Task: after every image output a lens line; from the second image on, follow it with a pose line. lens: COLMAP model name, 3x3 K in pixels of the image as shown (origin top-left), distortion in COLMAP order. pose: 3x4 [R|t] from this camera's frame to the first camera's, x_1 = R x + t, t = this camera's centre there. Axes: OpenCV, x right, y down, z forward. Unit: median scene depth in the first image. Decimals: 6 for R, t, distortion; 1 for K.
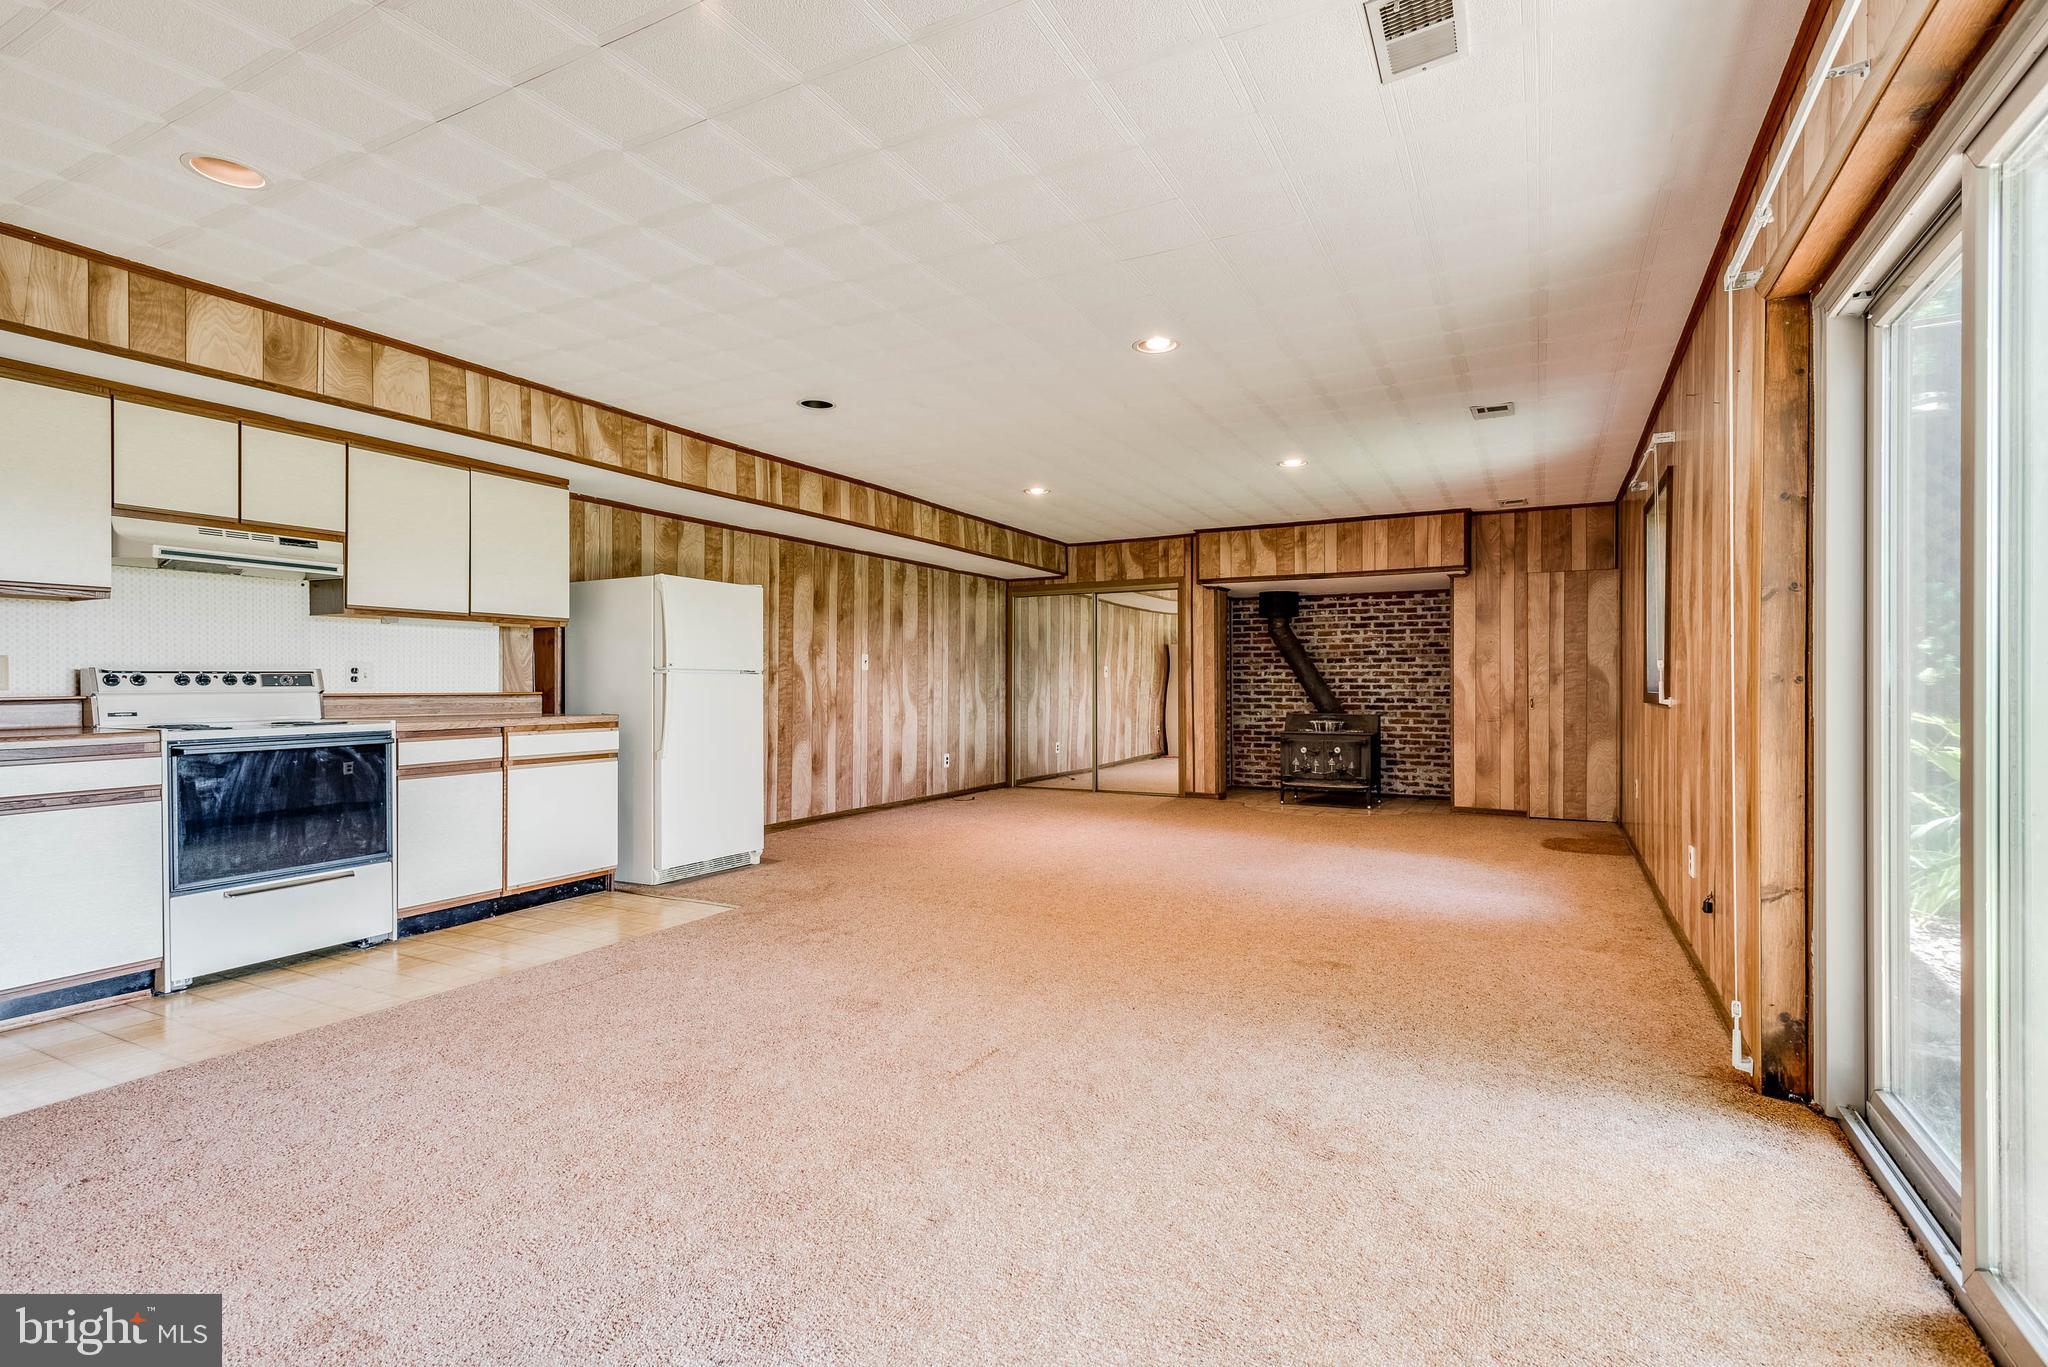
lens RADIAL K [[969.3, 0, 1024.0], [0, 969.3, 683.5], [0, 0, 1]] dist [0.009985, -0.000979]
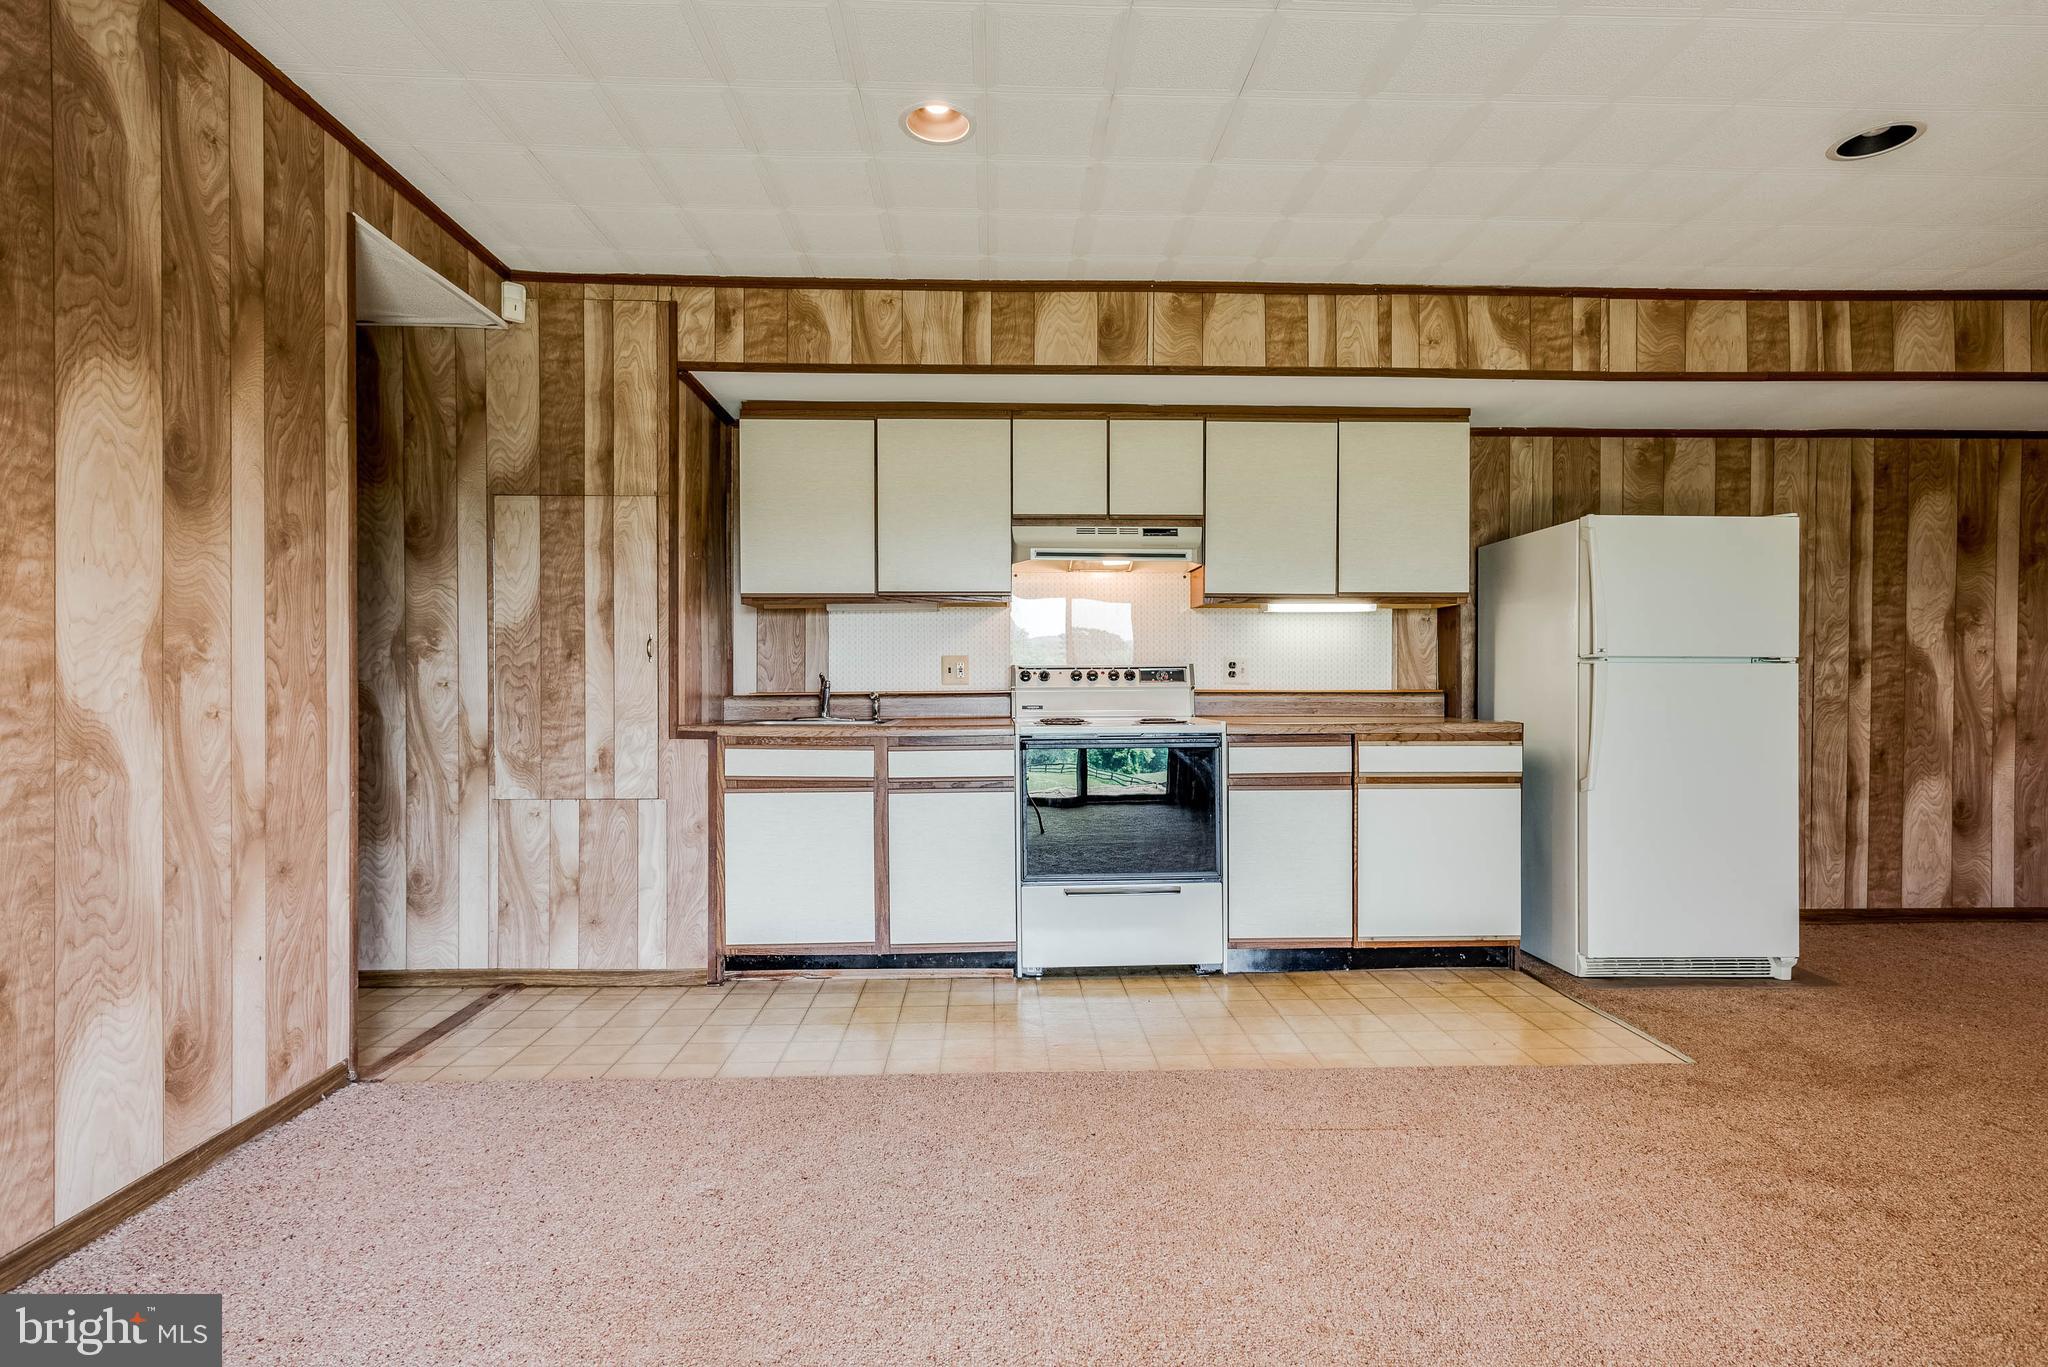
lens RADIAL K [[969.3, 0, 1024.0], [0, 969.3, 683.5], [0, 0, 1]] dist [0.009985, -0.000979]
pose [[0.502519, 0.002150, -0.864564, 0.011495], [0.001222, 0.999994, 0.003197, 0.000925], [0.864565, -0.002663, 0.502513, 0.364246]]
